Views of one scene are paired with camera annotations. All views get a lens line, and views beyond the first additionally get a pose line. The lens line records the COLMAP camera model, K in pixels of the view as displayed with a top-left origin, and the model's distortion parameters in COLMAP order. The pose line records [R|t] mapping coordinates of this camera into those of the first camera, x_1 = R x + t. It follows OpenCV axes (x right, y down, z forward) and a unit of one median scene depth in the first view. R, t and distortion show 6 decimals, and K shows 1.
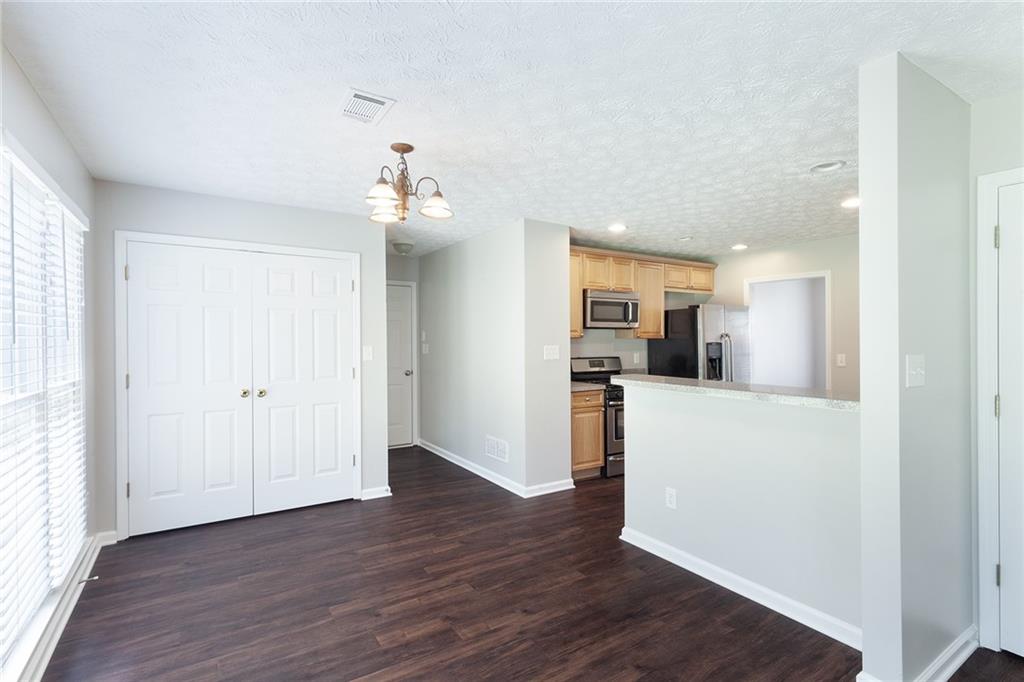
lens RADIAL K [[490.0, 0, 507.8], [0, 490.0, 340.1], [0, 0, 1]] dist [0.002981, 0.000532]
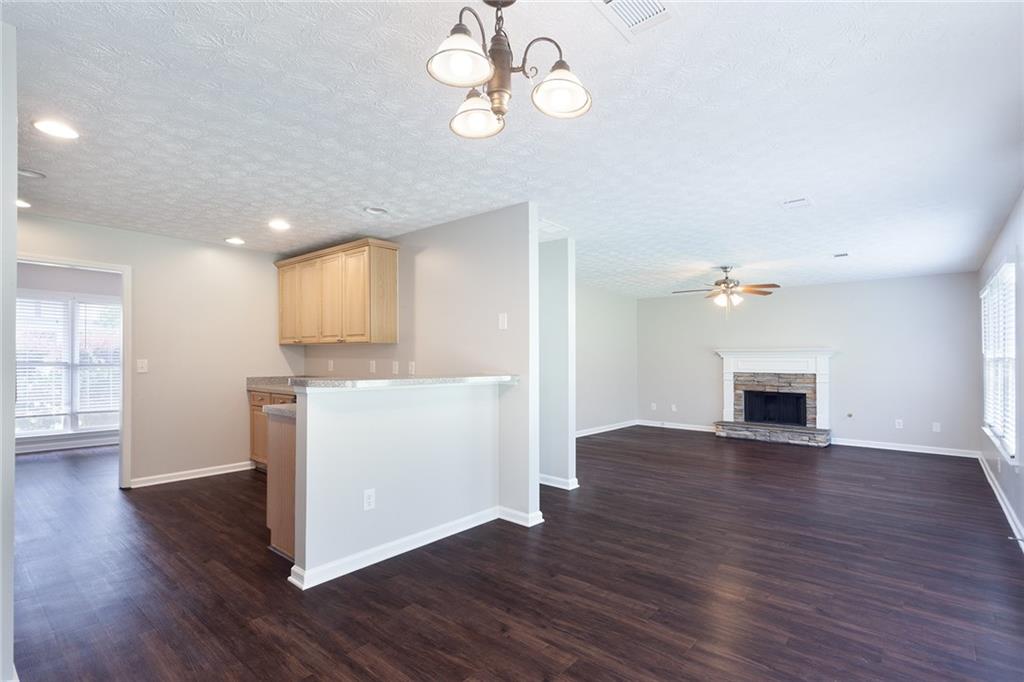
lens RADIAL K [[484.9, 0, 507.6], [0, 484.9, 351.7], [0, 0, 1]] dist [0.000422, -0.000229]
pose [[-0.287052, 0.013781, 0.957816, -0.770104], [-0.002756, 0.999880, -0.015212, 0.047168], [-0.957911, -0.007007, -0.286980, 1.158948]]
